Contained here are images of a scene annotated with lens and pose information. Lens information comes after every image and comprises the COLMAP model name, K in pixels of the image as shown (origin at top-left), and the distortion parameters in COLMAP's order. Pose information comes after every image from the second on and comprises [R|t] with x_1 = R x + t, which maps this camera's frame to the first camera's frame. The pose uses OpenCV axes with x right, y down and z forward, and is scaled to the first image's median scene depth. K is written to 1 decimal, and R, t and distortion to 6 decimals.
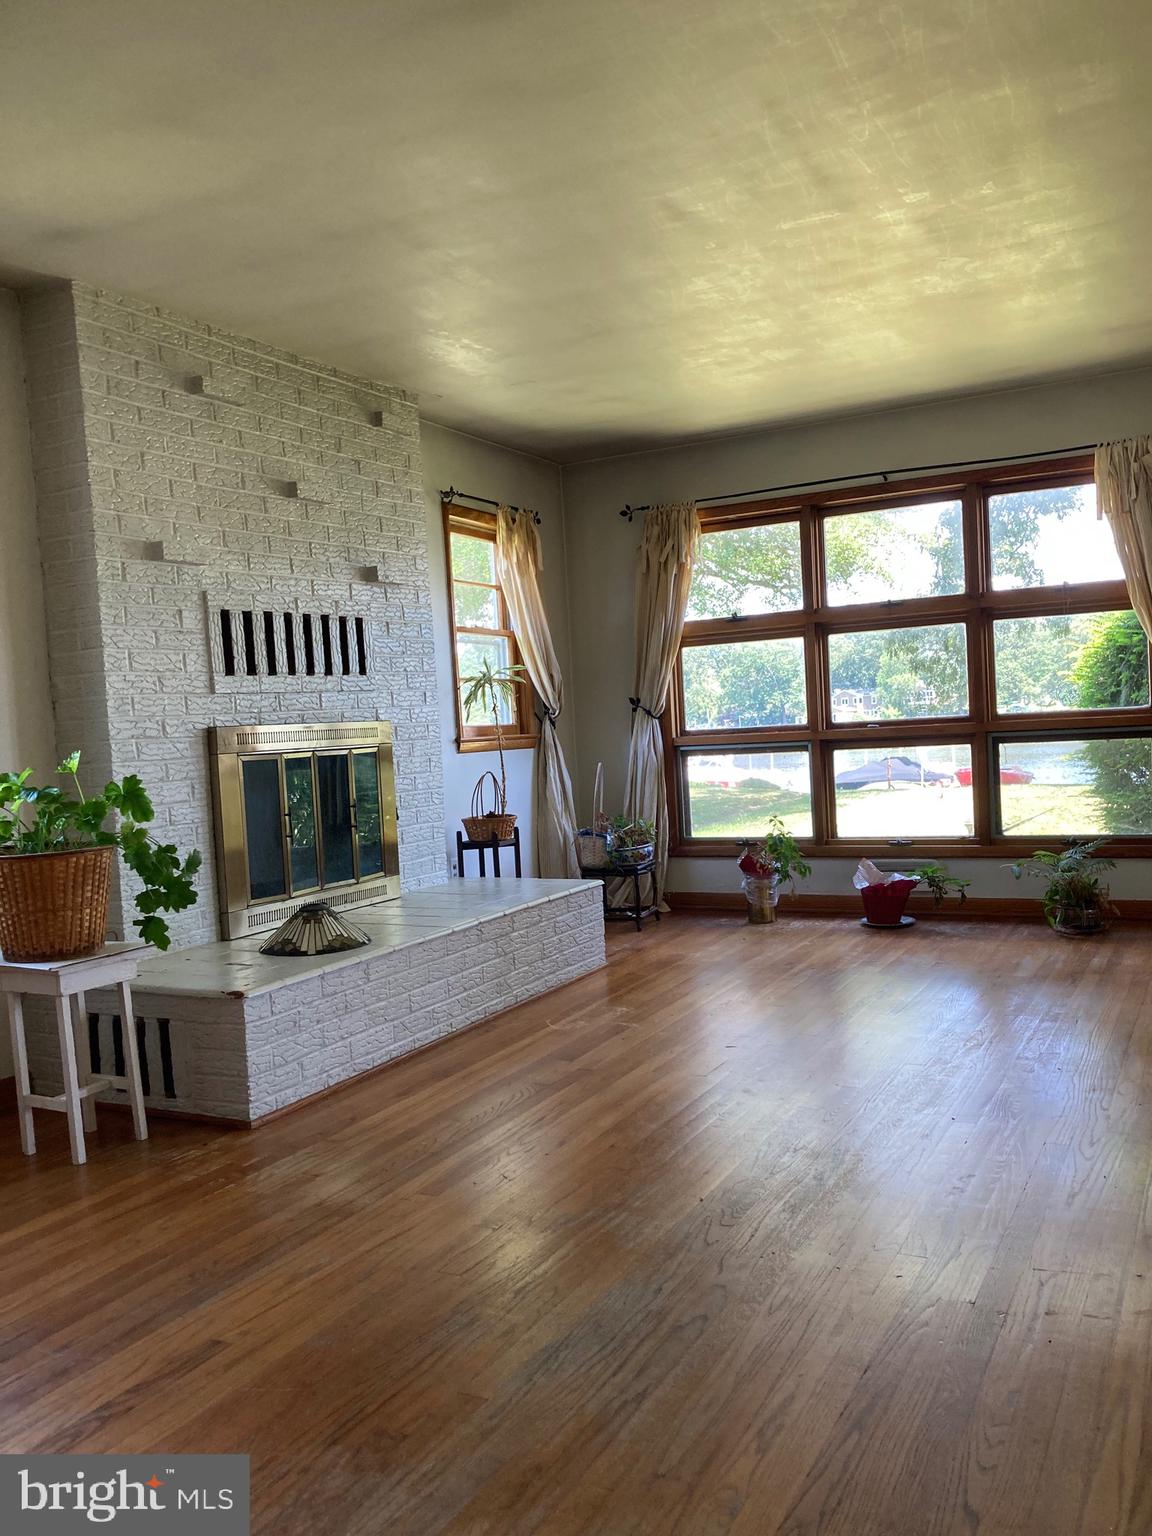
lens RADIAL K [[1247.3, 0, 576.0], [0, 1247.3, 768.0], [0, 0, 1]] dist [0.011258, -0.008342]
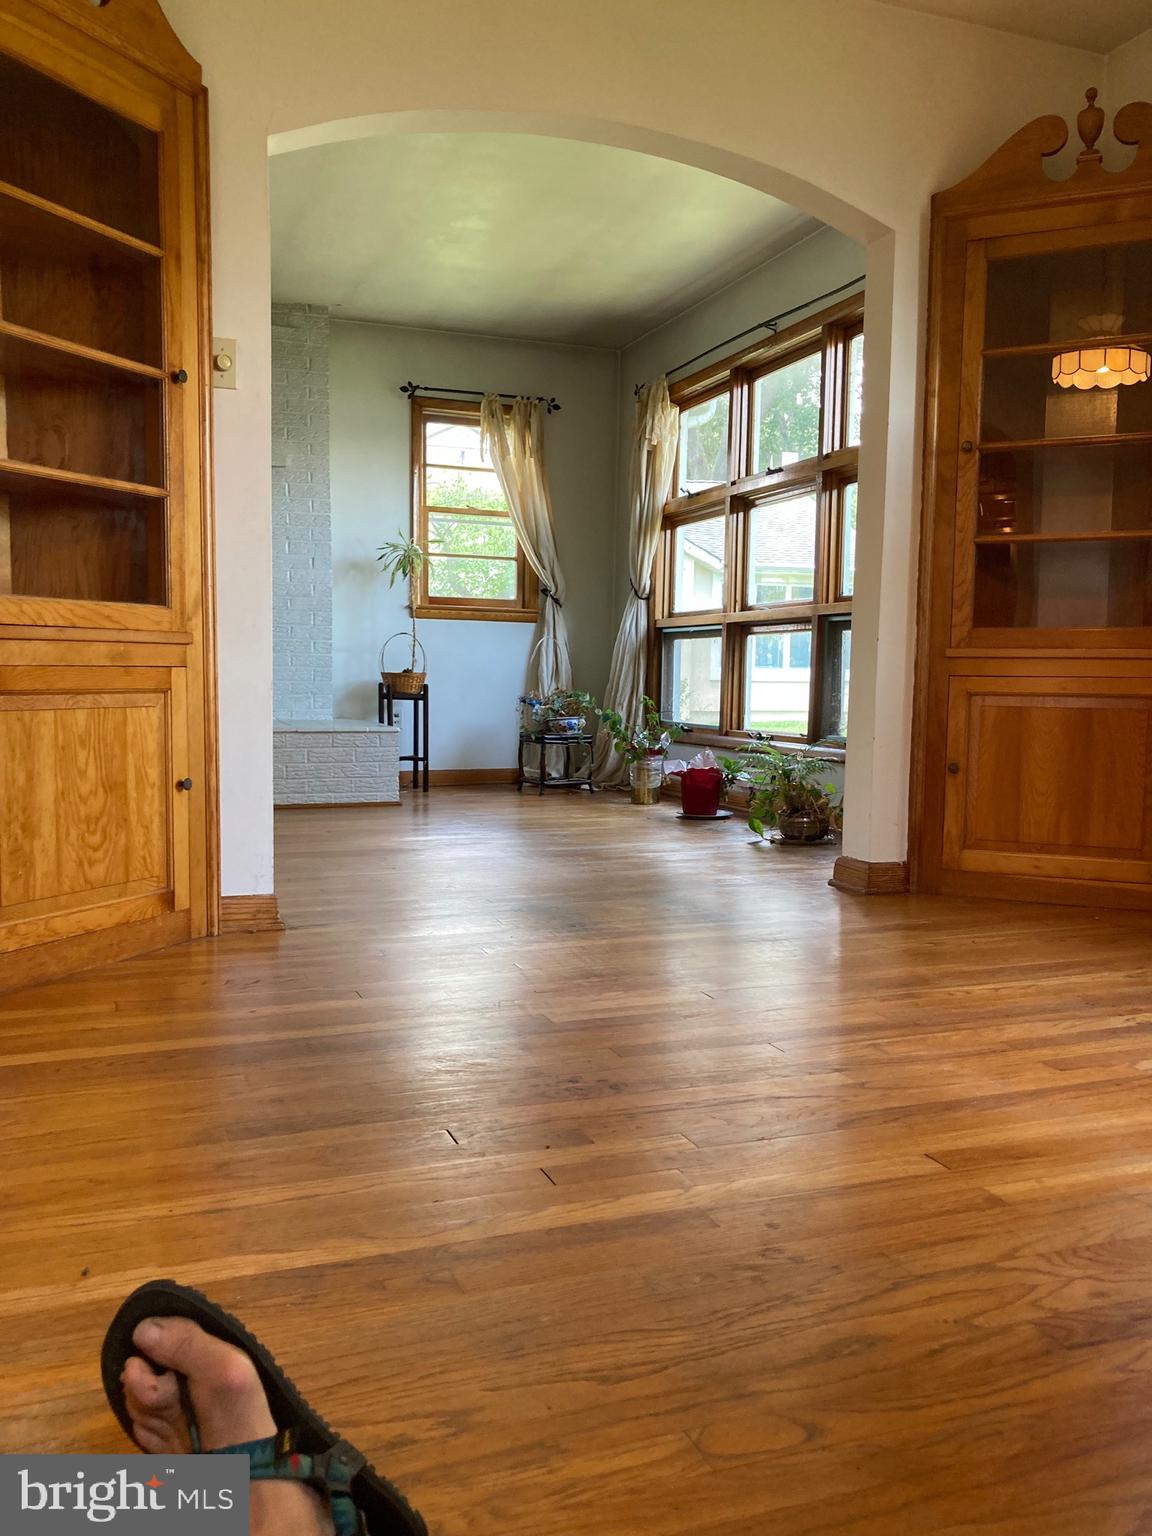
lens RADIAL K [[1247.3, 0, 576.0], [0, 1247.3, 768.0], [0, 0, 1]] dist [0.011258, -0.008342]
pose [[0.749537, 0.106352, -0.653363, 0.727789], [-0.077075, 0.994318, 0.073430, 0.027190], [0.657460, -0.004681, 0.753475, 0.218839]]
